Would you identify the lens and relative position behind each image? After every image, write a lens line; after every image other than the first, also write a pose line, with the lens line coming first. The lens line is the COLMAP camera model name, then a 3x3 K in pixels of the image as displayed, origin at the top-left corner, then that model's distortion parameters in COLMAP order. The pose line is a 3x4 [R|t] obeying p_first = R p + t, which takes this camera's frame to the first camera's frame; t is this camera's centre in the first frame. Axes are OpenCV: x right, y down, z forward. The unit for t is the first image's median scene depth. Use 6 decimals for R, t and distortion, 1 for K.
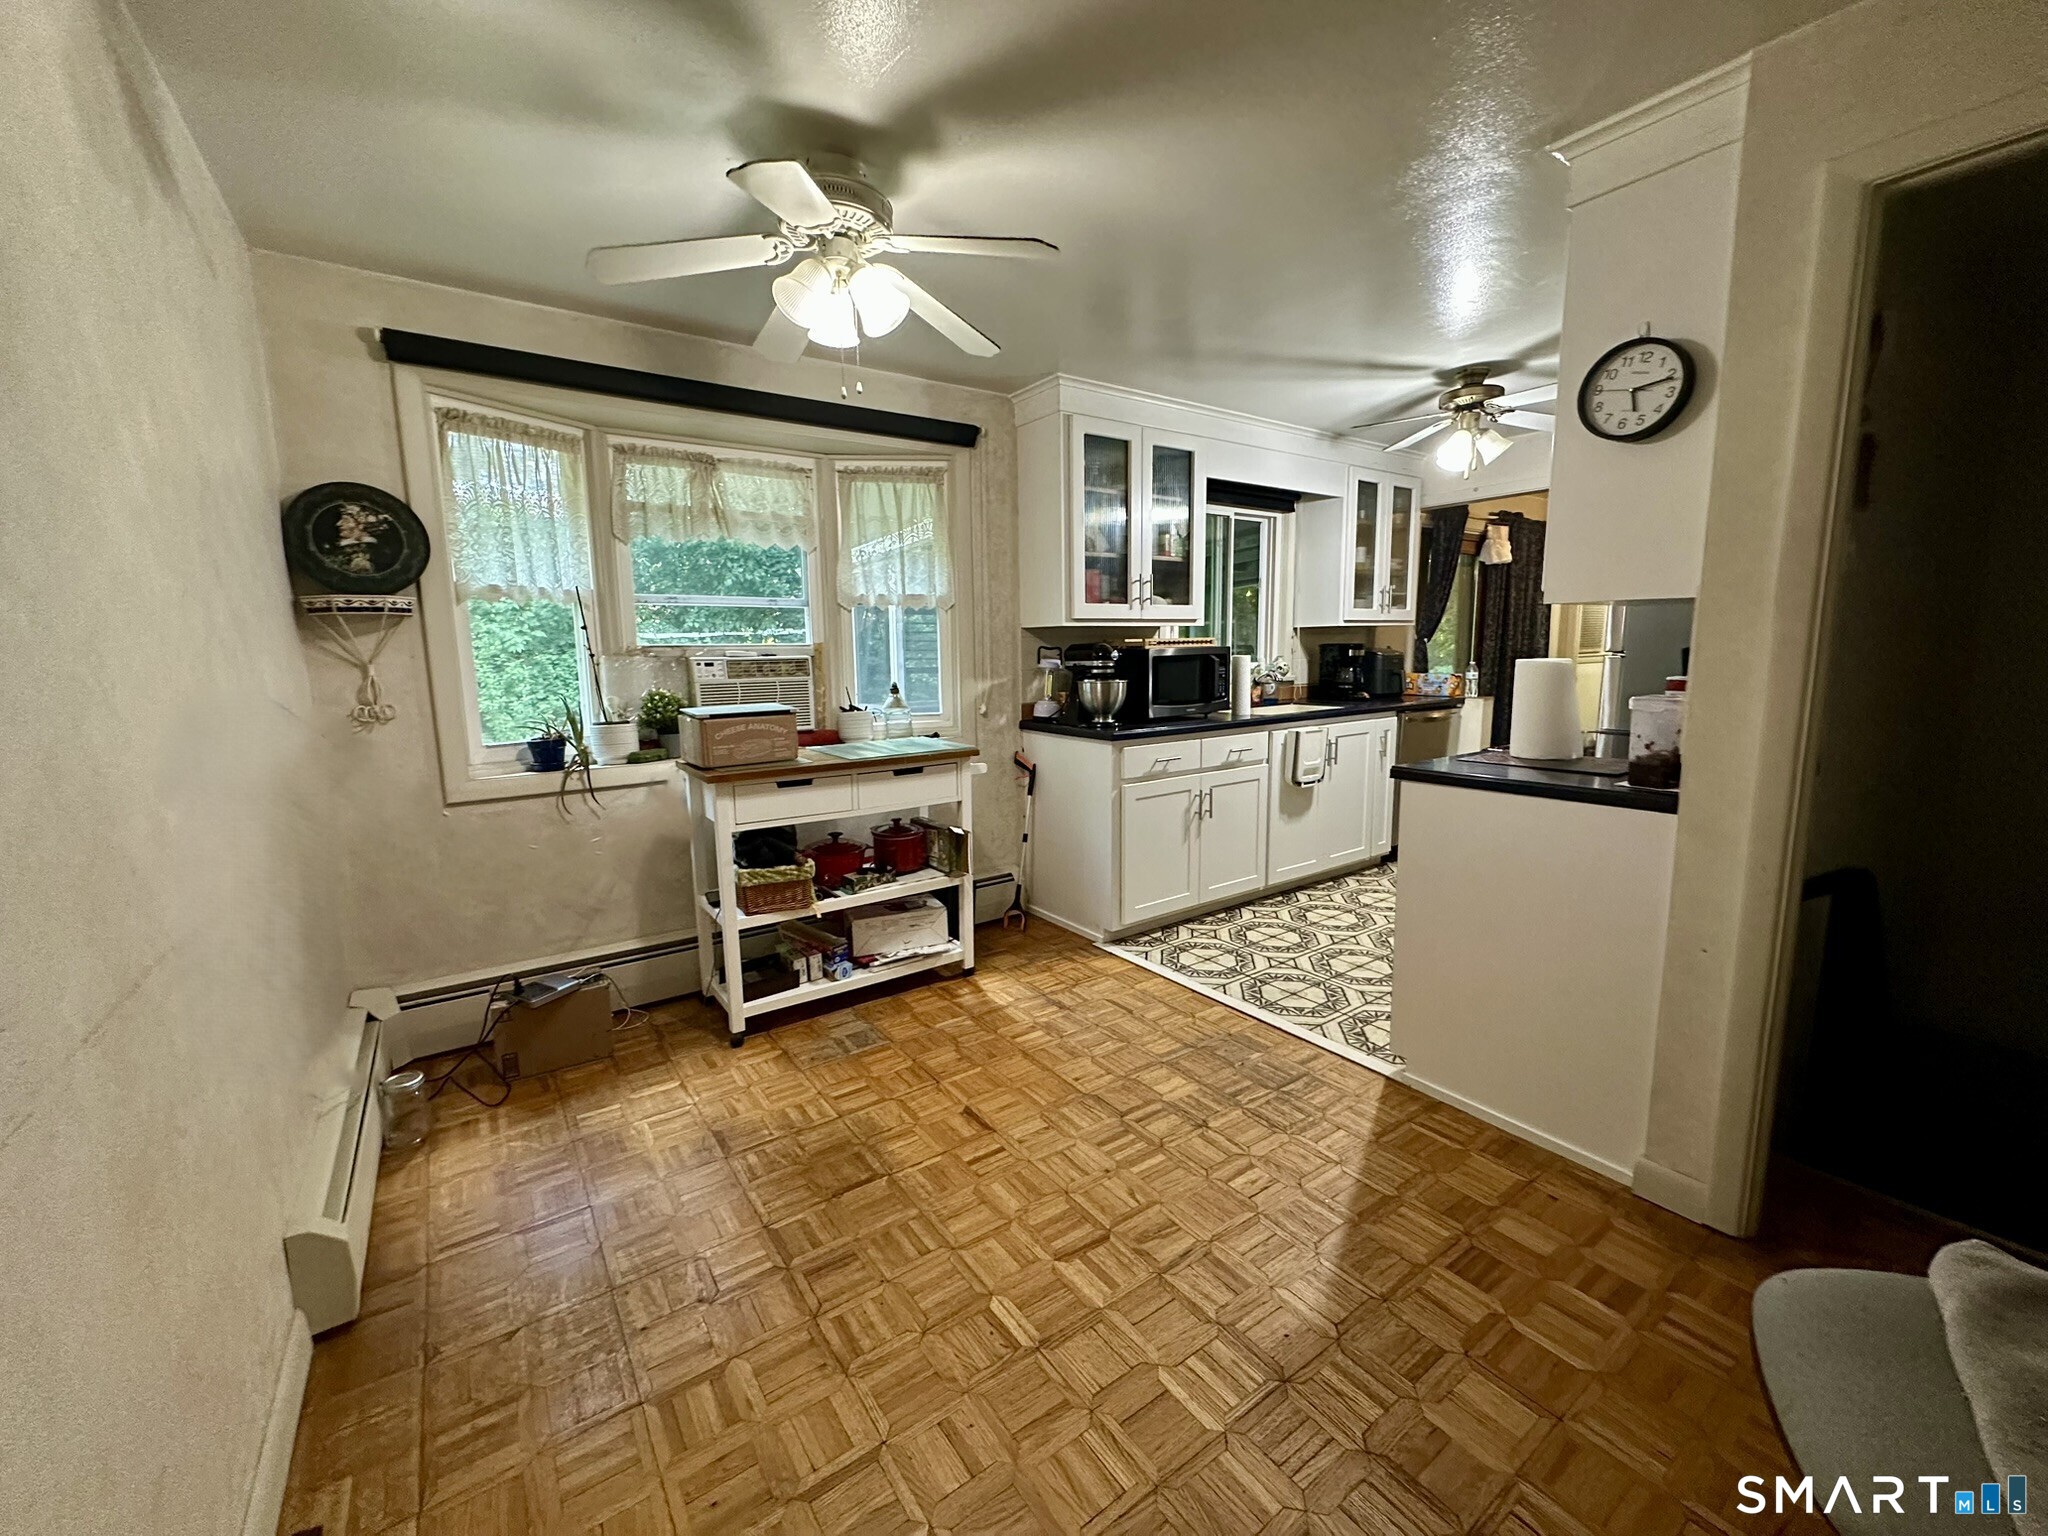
lens RADIAL K [[820.2, 0, 1022.5], [0, 820.2, 767.7], [0, 0, 1]] dist [0.001371, -0.000678]
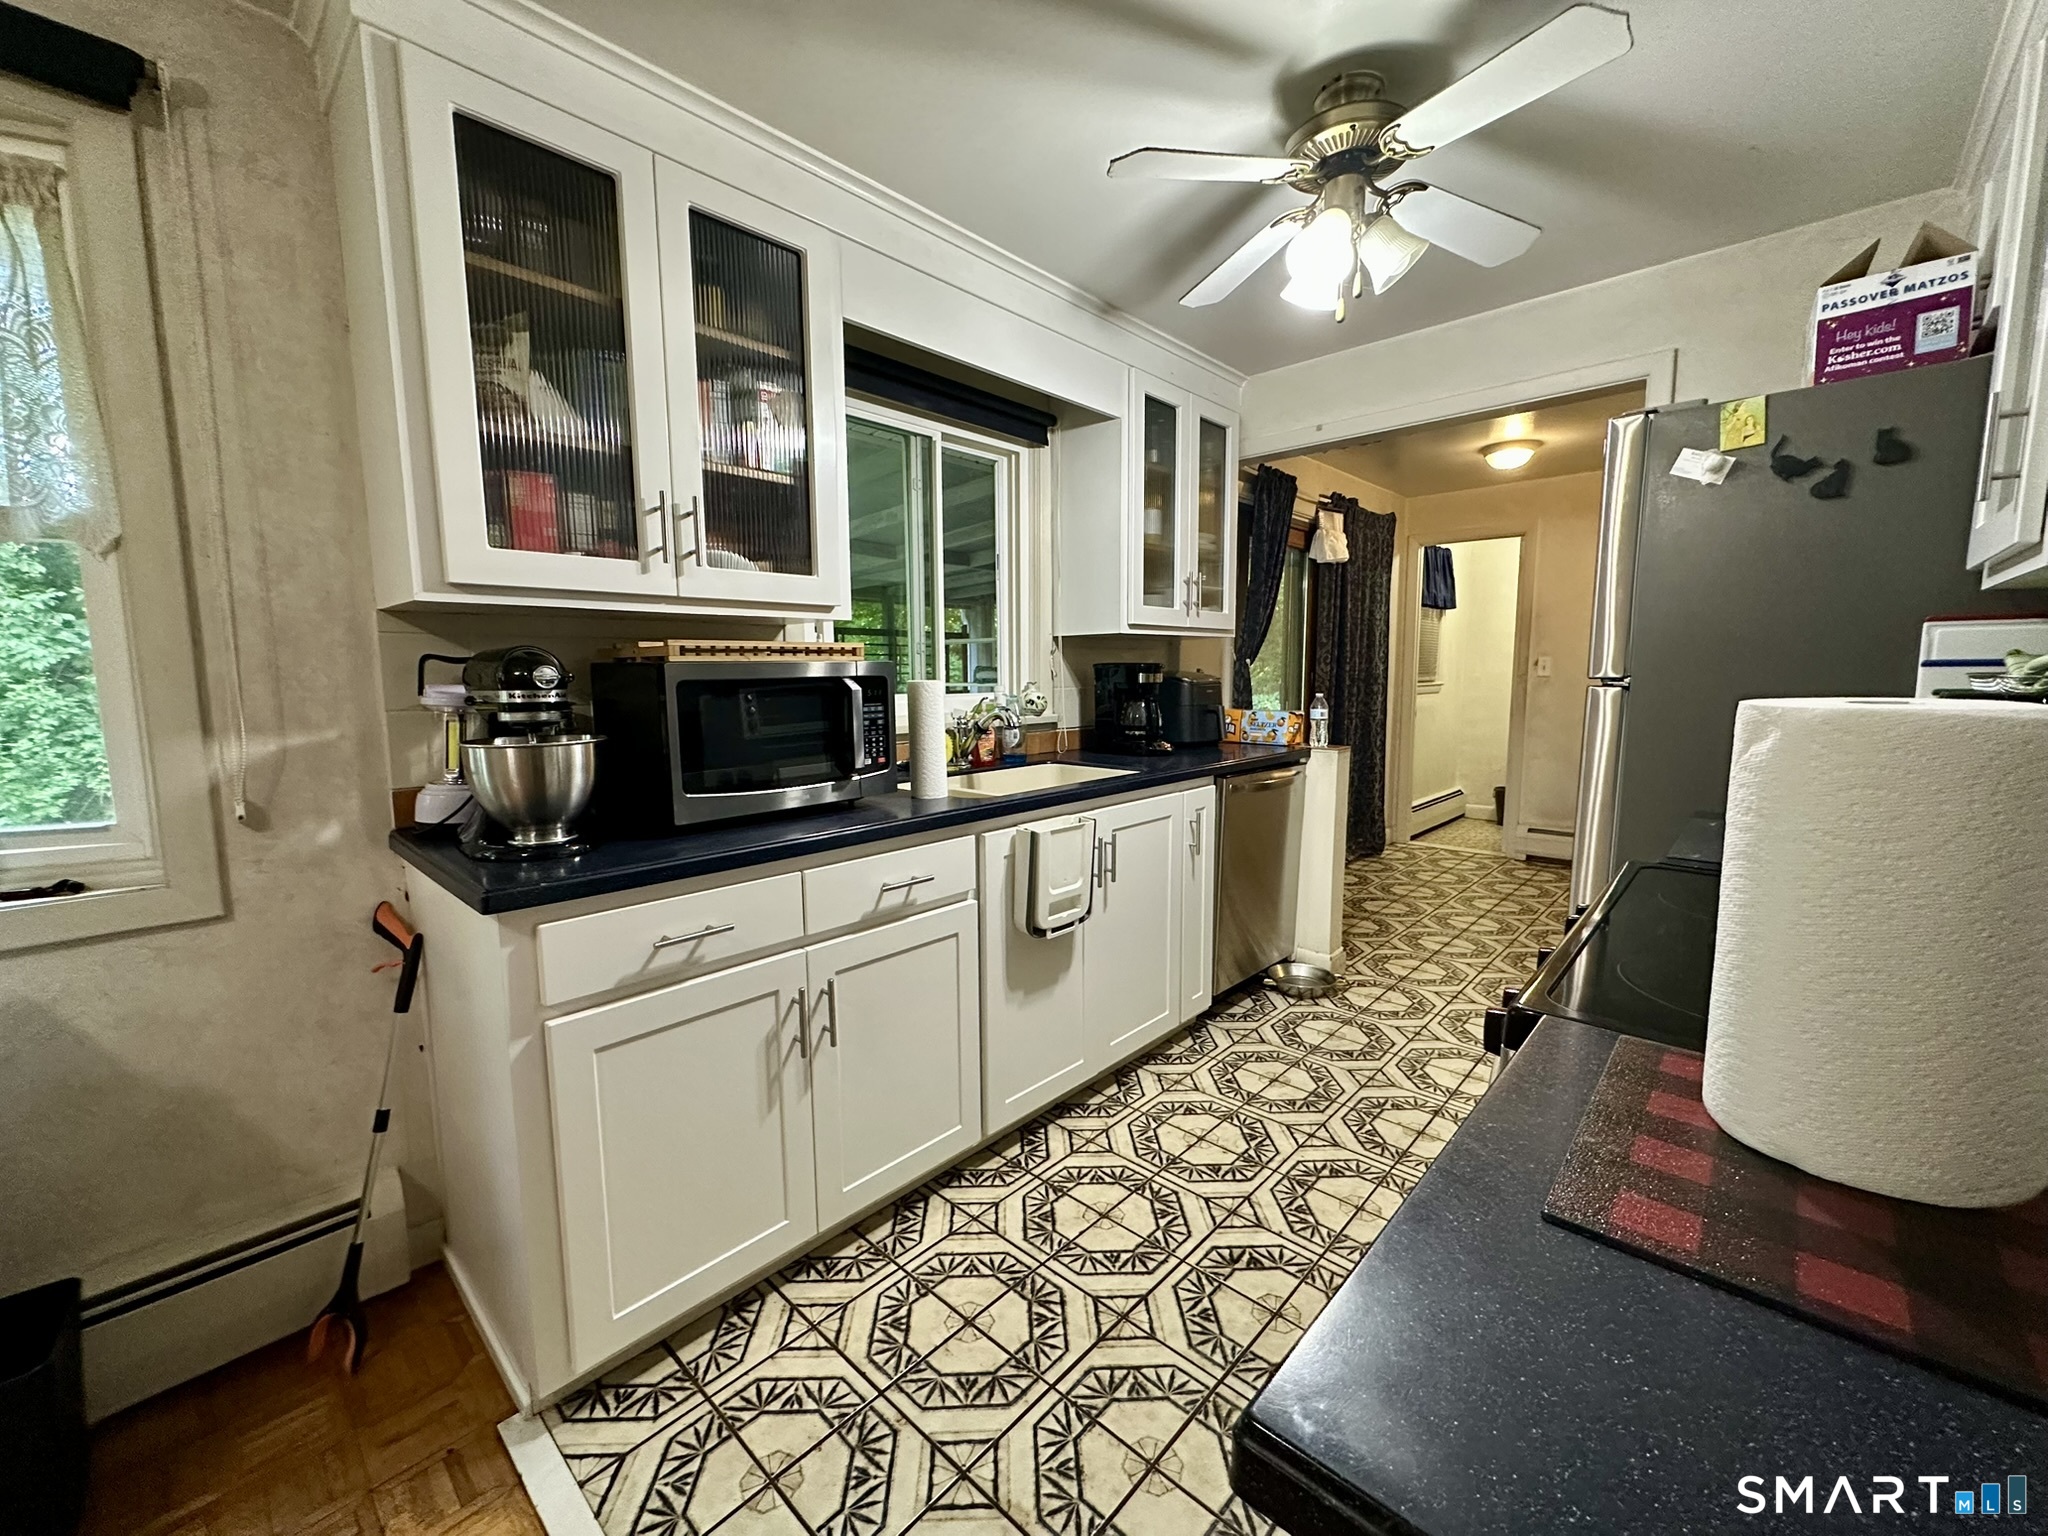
lens RADIAL K [[820.2, 0, 1024.9], [0, 820.2, 767.7], [0, 0, 1]] dist [0.001371, -0.000678]
pose [[0.978477, -0.014446, 0.205849, 0.217111], [0.020930, 0.999350, -0.029355, -0.065874], [-0.205291, 0.033031, 0.978143, 0.486277]]
